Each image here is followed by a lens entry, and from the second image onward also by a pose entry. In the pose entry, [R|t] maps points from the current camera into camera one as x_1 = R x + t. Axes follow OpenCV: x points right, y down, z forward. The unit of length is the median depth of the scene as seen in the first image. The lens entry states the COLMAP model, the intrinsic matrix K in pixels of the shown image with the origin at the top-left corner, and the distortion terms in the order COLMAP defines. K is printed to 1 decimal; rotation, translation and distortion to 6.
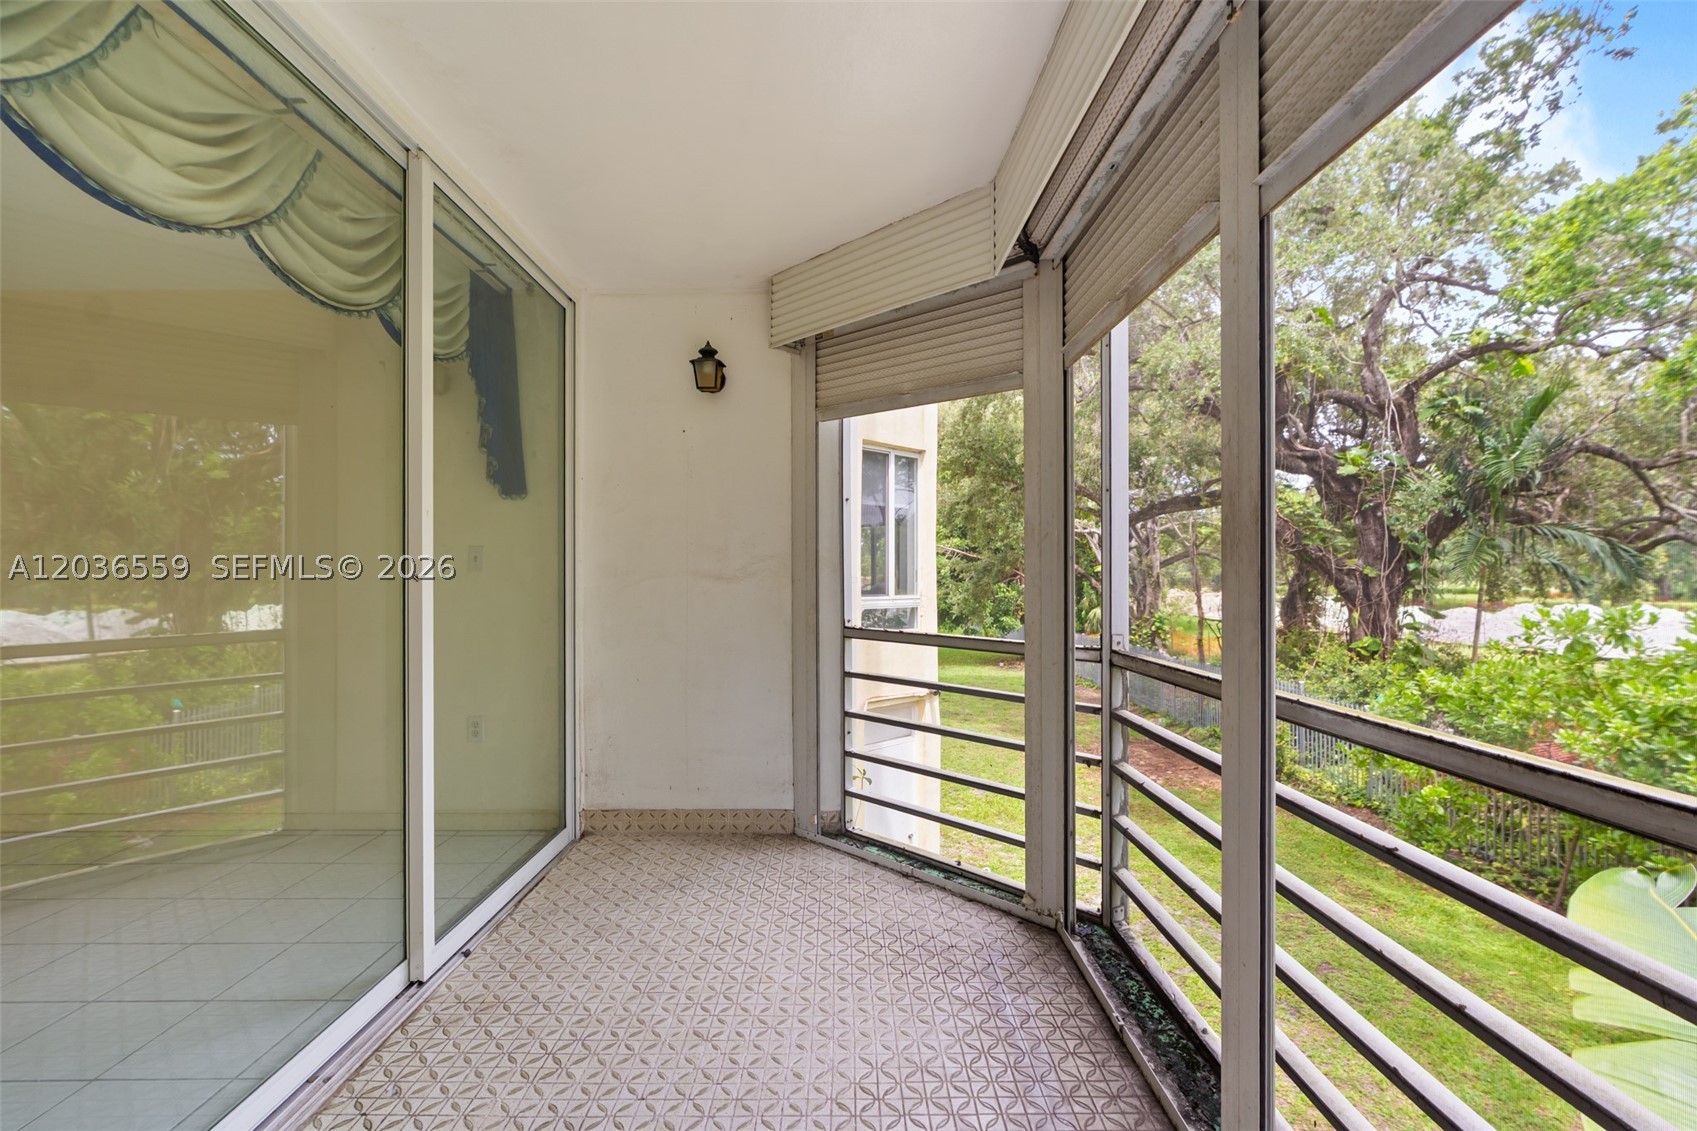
lens RADIAL K [[763.3, 0, 850.7], [0, 763.3, 570.2], [0, 0, 1]] dist [-0.011380, 0.007890]
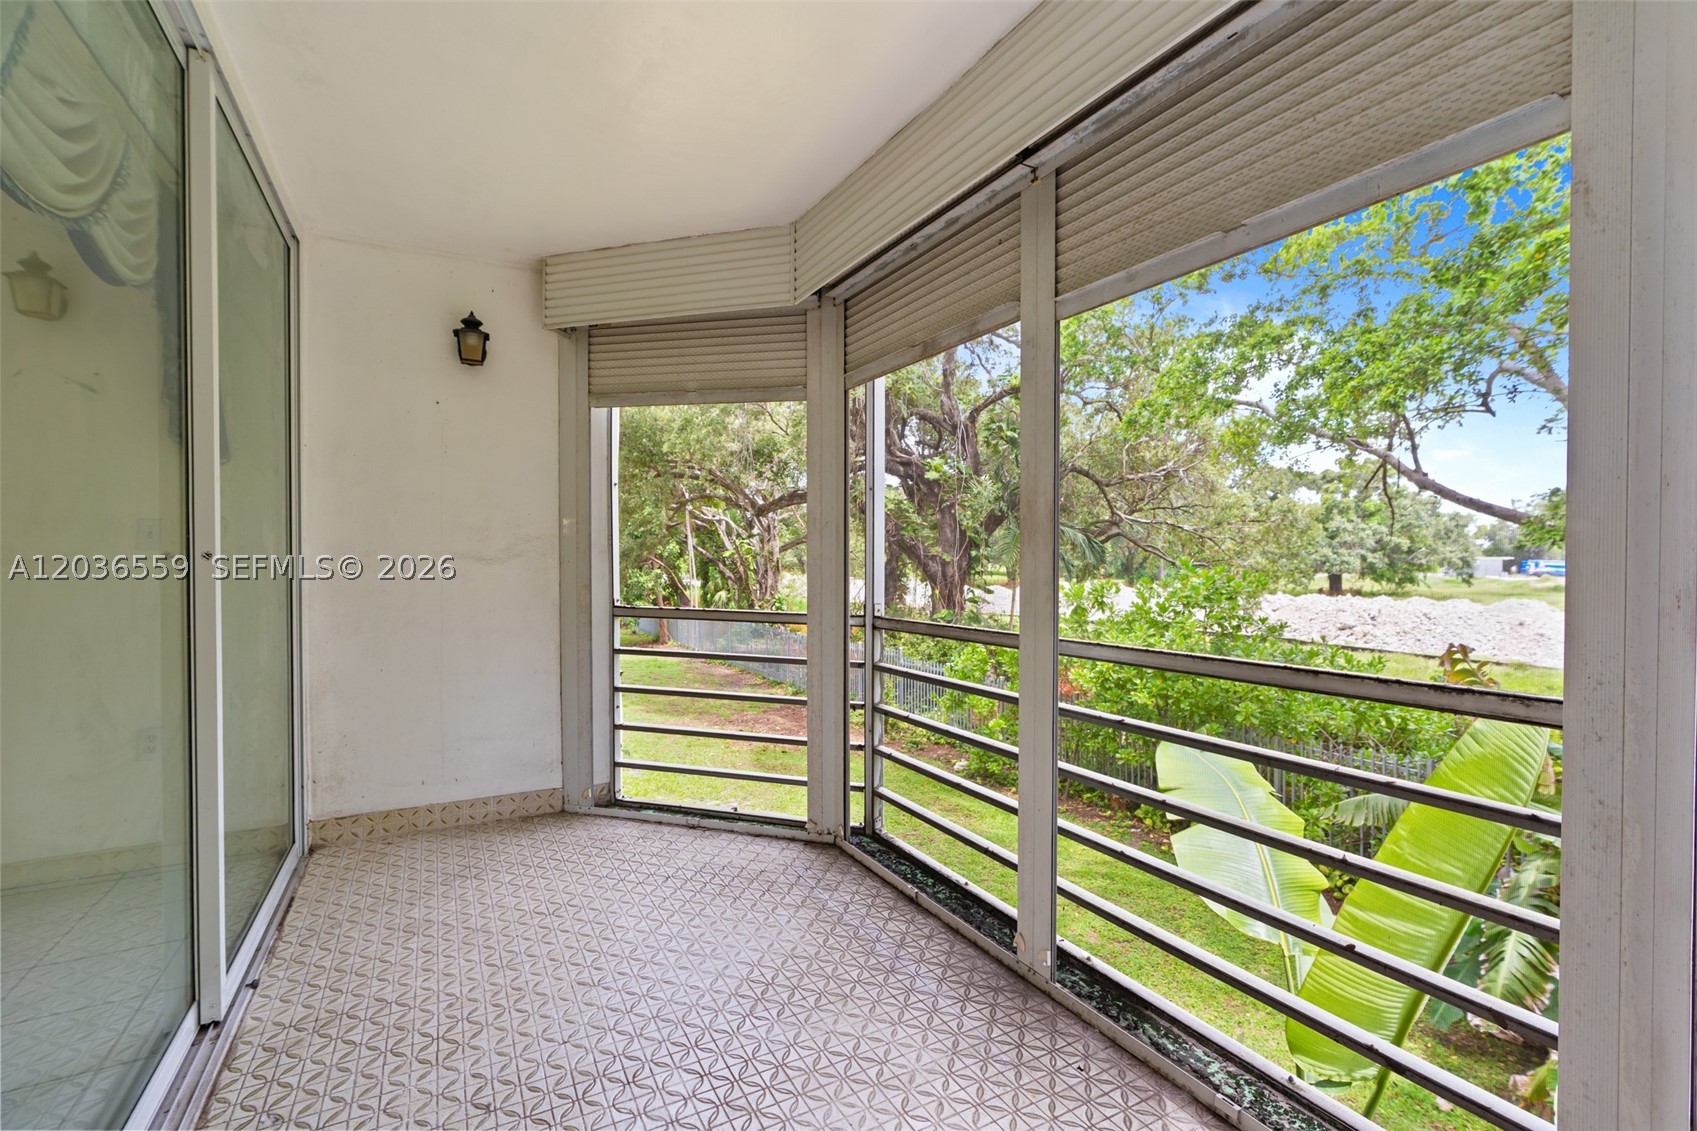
lens RADIAL K [[749.2, 0, 848.5], [0, 749.2, 565.5], [0, 0, 1]] dist [-0.008653, 0.007031]
pose [[0.880656, -0.002022, 0.473752, -0.210725], [-0.004353, 0.999914, 0.012360, 0.004512], [-0.473736, -0.012947, 0.880572, -0.053802]]
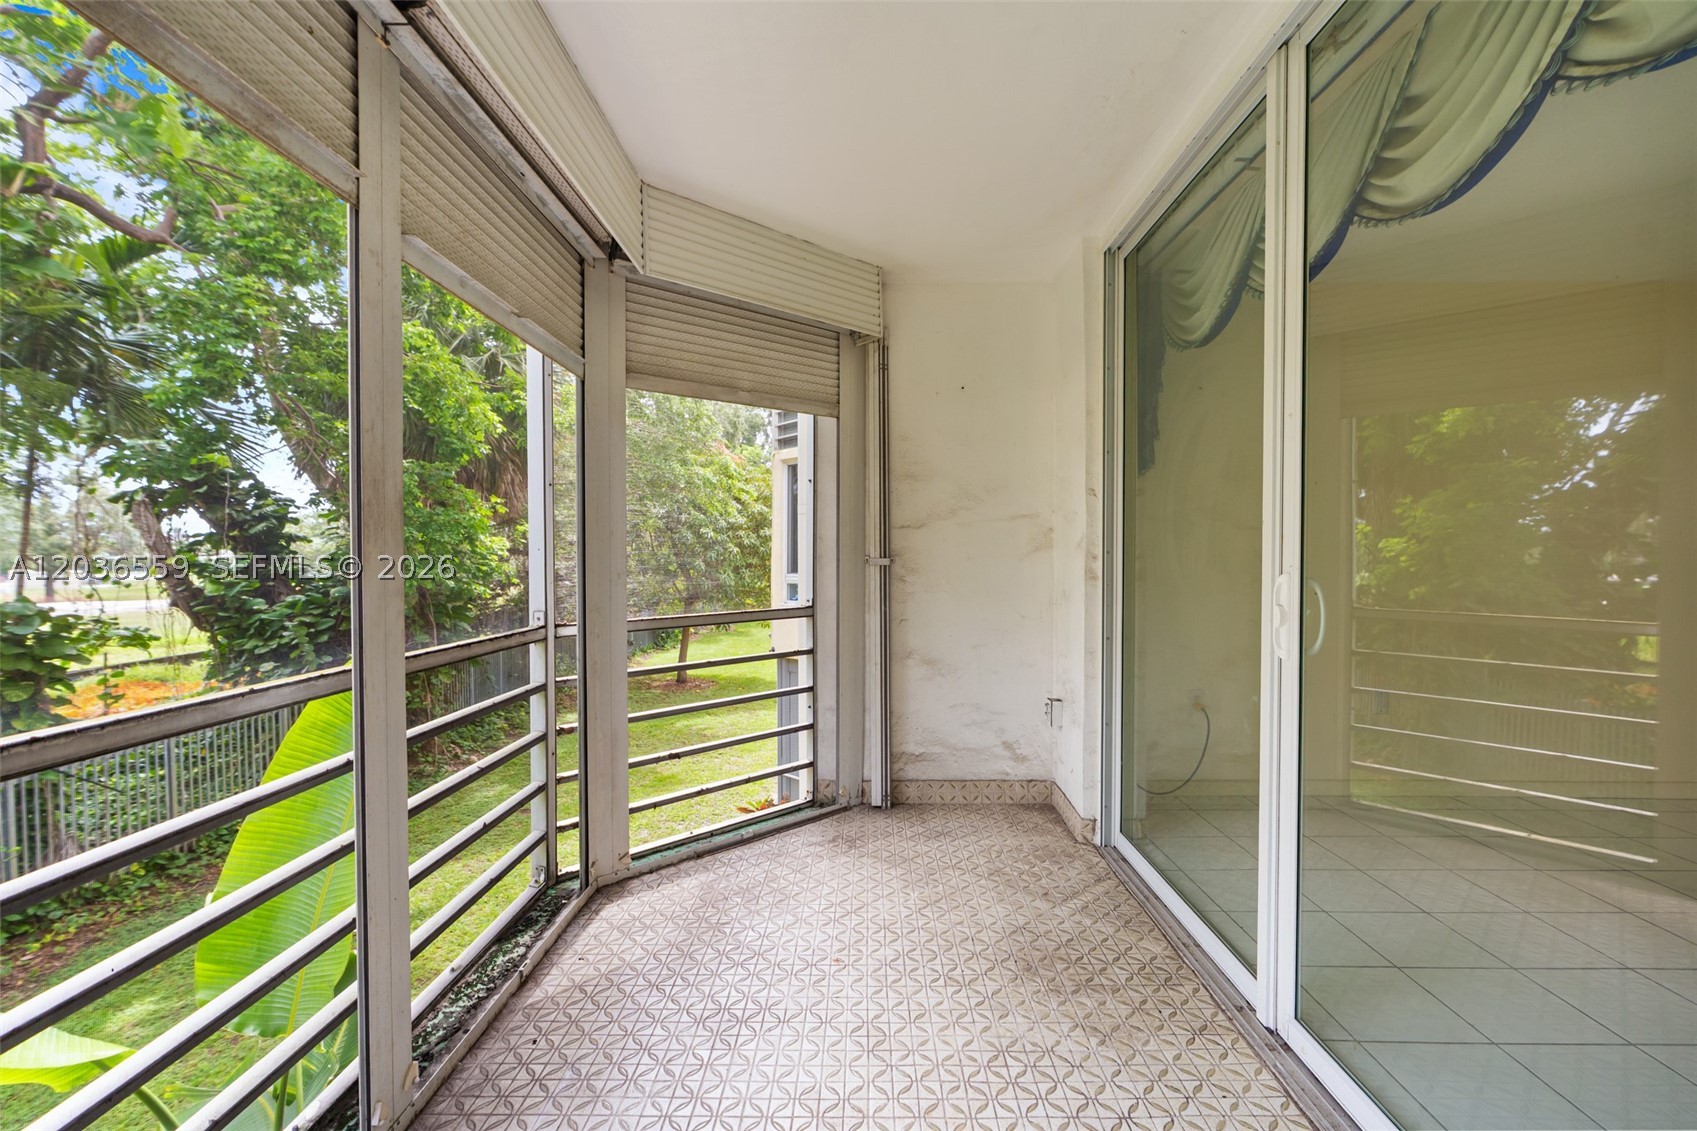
lens RADIAL K [[754.3, 0, 852.0], [0, 754.3, 567.0], [0, 0, 1]] dist [-0.002238, 0.000590]
pose [[-0.999433, 0.001963, 0.033607, -0.081578], [0.002219, 0.999969, 0.007593, 0.006587], [-0.033591, 0.007664, -0.999406, 0.835889]]
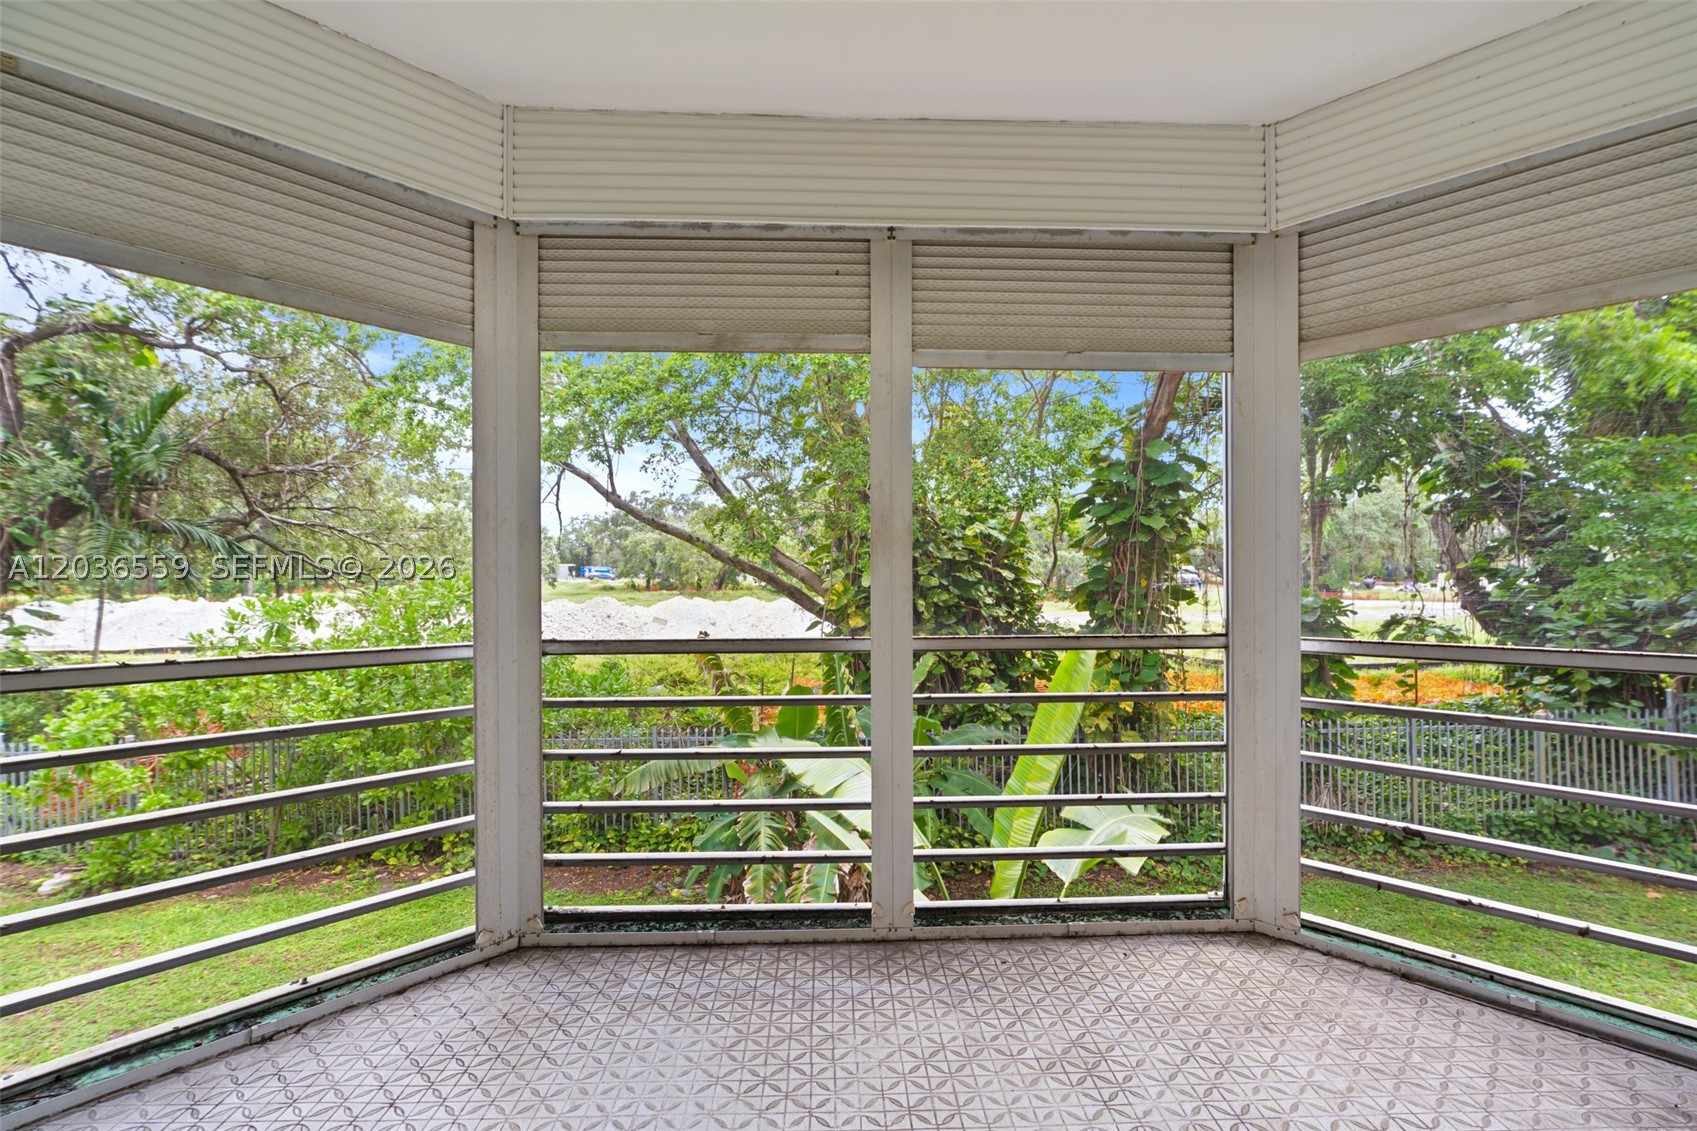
lens RADIAL K [[754.3, 0, 852.0], [0, 754.3, 567.0], [0, 0, 1]] dist [-0.002238, 0.000590]
pose [[-0.017800, -0.000878, 0.999841, -0.487460], [-0.001497, 0.999999, 0.000852, 0.004888], [-0.999840, -0.001482, -0.017802, 0.453071]]
